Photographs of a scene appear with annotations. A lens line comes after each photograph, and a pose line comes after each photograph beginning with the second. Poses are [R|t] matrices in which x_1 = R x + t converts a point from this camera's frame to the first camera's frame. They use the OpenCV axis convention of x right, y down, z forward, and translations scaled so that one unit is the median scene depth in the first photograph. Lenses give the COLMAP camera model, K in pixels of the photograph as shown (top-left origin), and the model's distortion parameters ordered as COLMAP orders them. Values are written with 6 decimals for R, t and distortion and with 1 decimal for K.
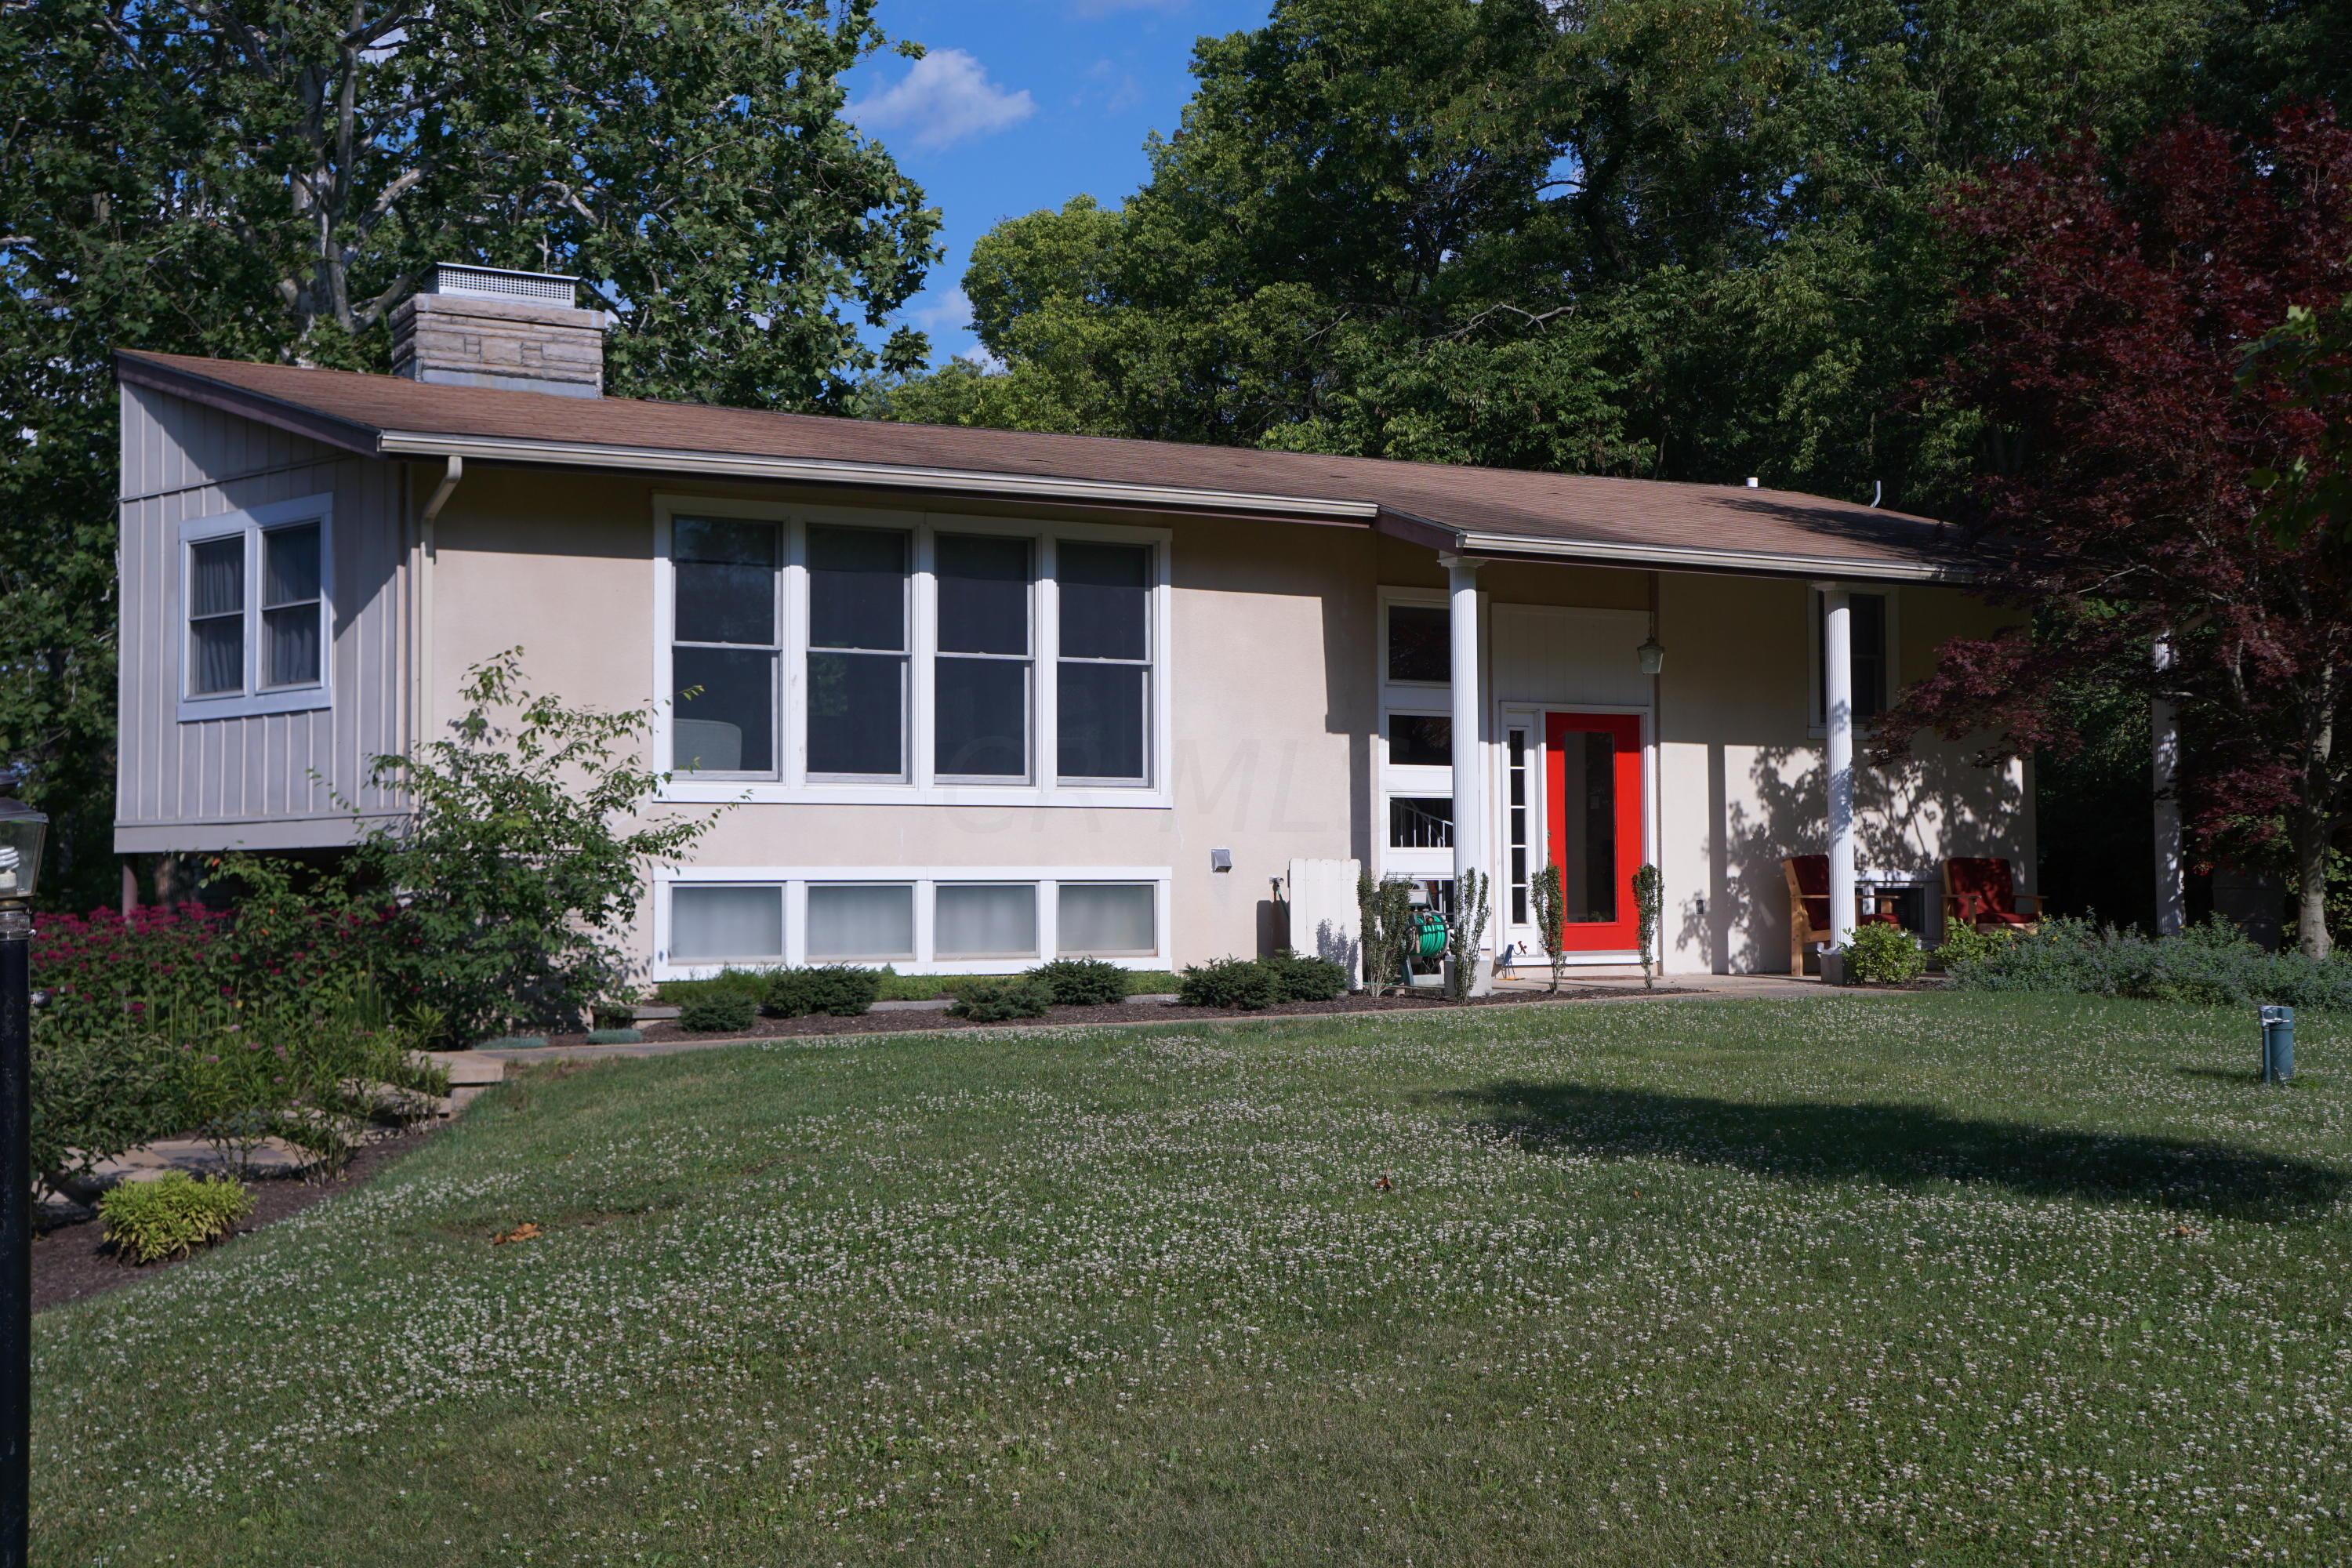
lens RADIAL K [[2886.3, 0, 1173.3], [0, 2886.3, 785.1], [0, 0, 1]] dist [0.044332, 0.000000]
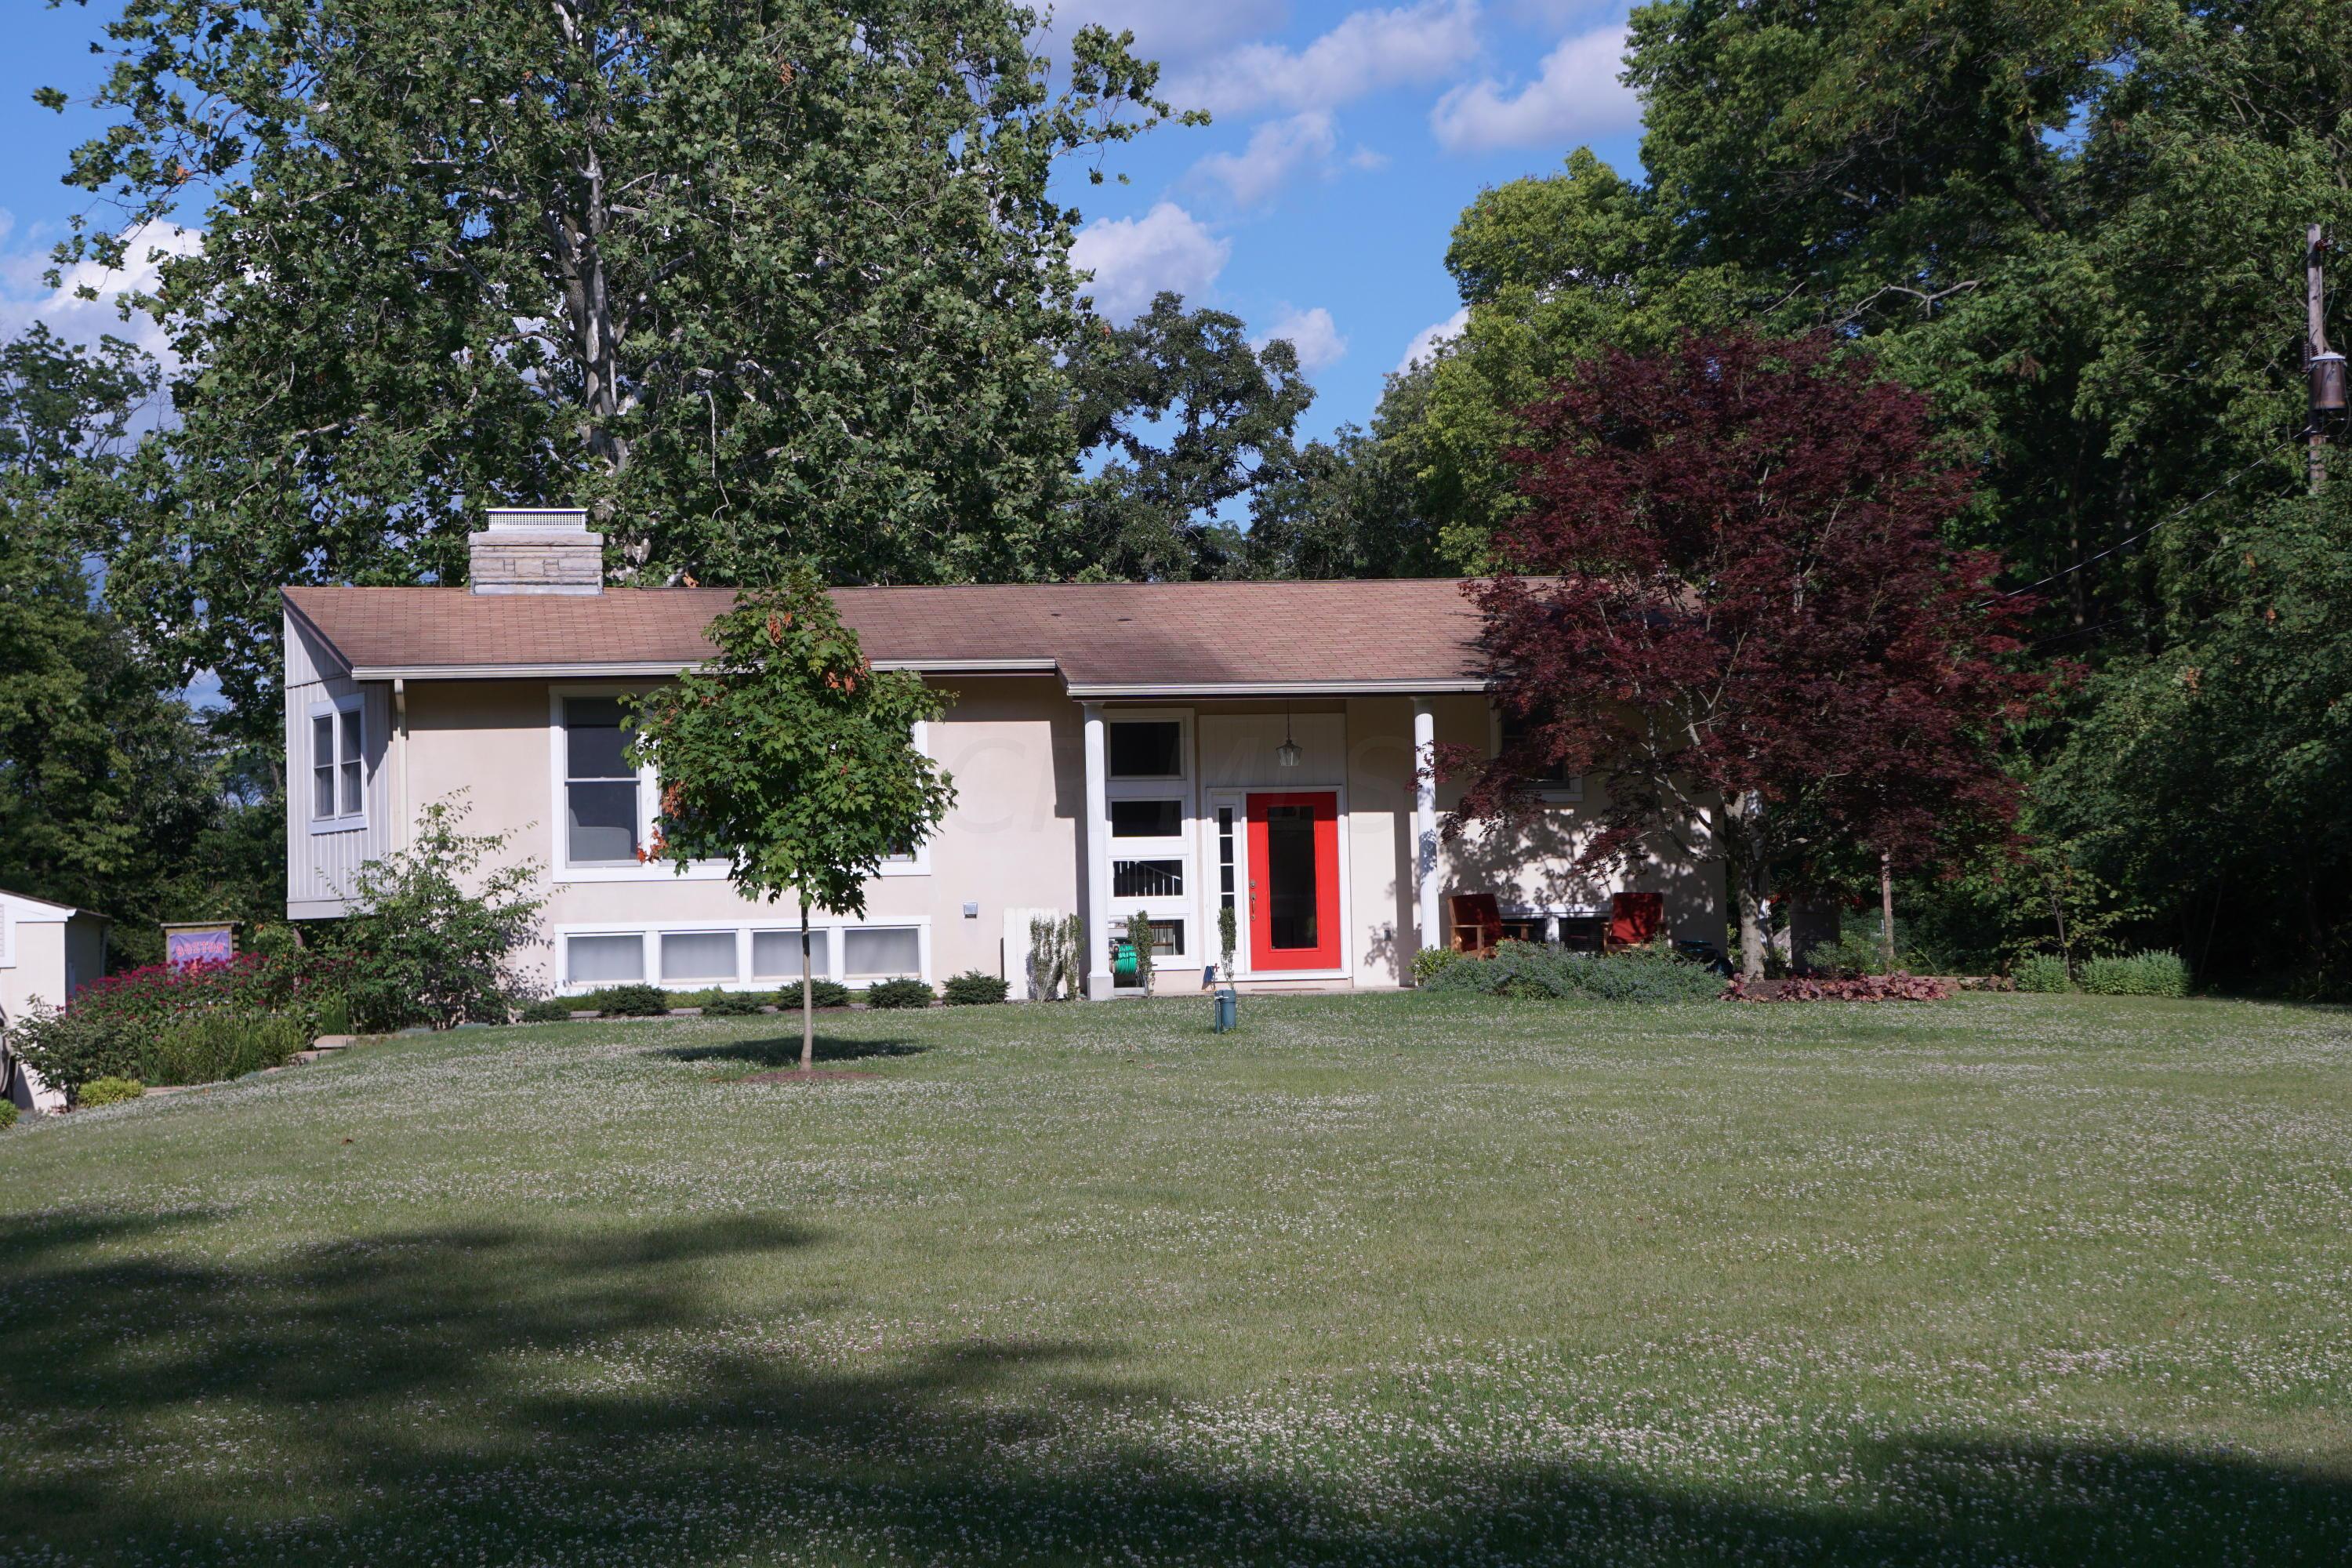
lens RADIAL K [[4302.9, 0, 1177.2], [0, 4302.9, 782.9], [0, 0, 1]] dist [0.075498, 0.000000]
pose [[0.949573, -0.028424, -0.312256, 0.751170], [0.030946, 0.999516, 0.003123, -0.038922], [0.312016, -0.012629, 0.949993, -0.956703]]
